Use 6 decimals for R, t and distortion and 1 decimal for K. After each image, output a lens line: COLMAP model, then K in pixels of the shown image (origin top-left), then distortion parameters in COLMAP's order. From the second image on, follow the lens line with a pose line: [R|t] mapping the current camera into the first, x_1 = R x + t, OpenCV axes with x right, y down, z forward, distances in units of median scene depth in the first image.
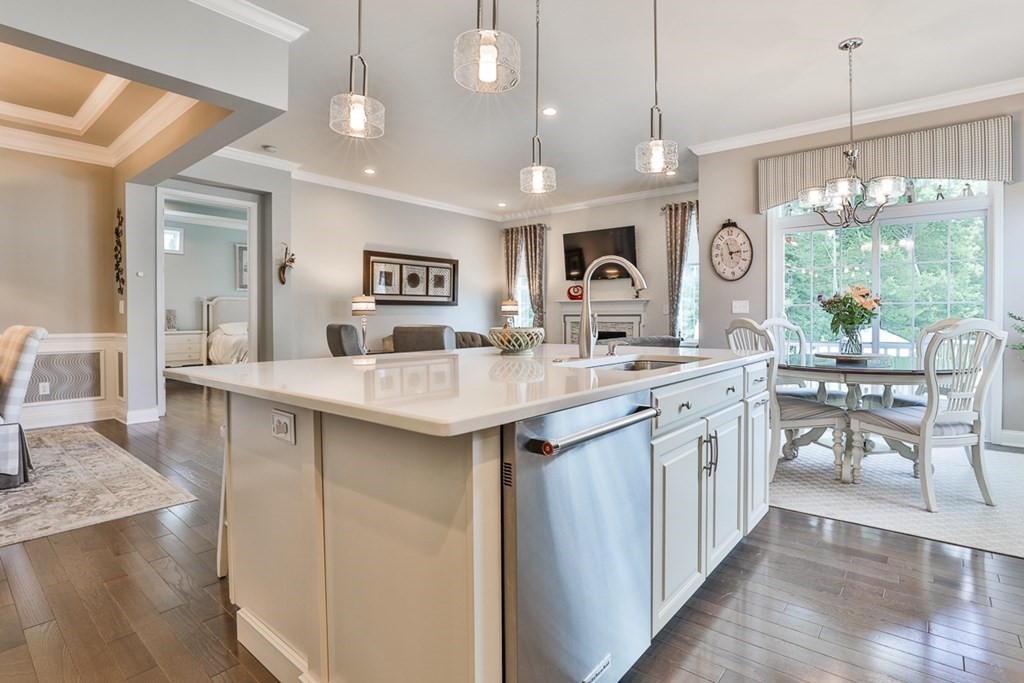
lens RADIAL K [[471.3, 0, 517.4], [0, 471.3, 338.1], [0, 0, 1]] dist [-0.030560, 0.000548]
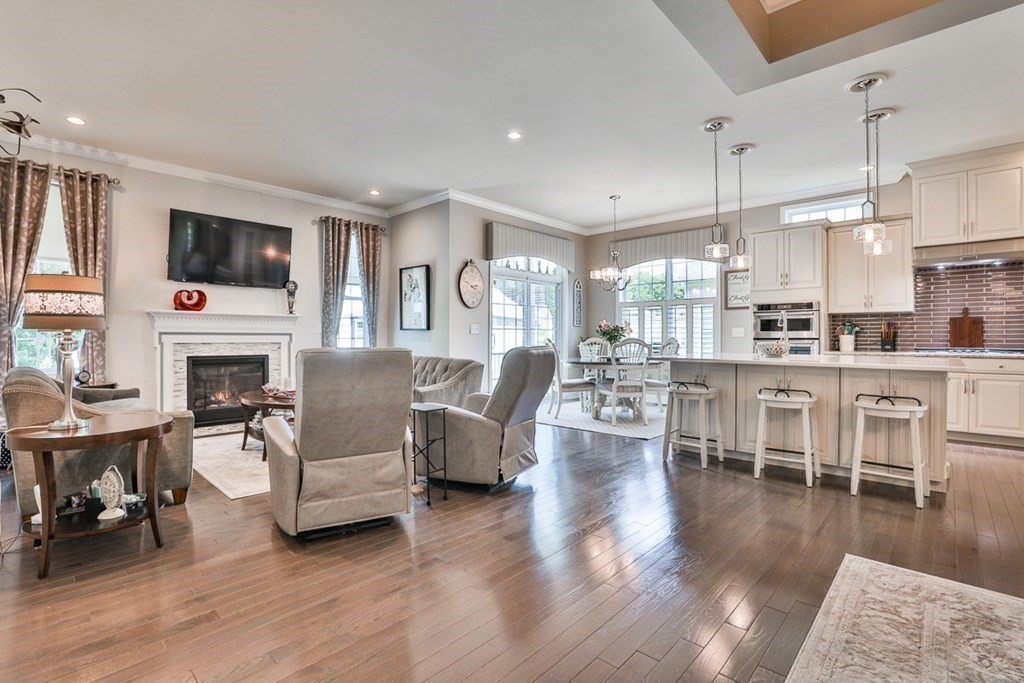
lens RADIAL K [[471.3, 0, 517.4], [0, 471.3, 338.1], [0, 0, 1]] dist [-0.030560, 0.000548]
pose [[0.091034, 0.004716, 0.995837, -0.576119], [0.043214, 0.999028, -0.008681, -0.017560], [-0.994910, 0.043825, 0.090741, 0.551433]]
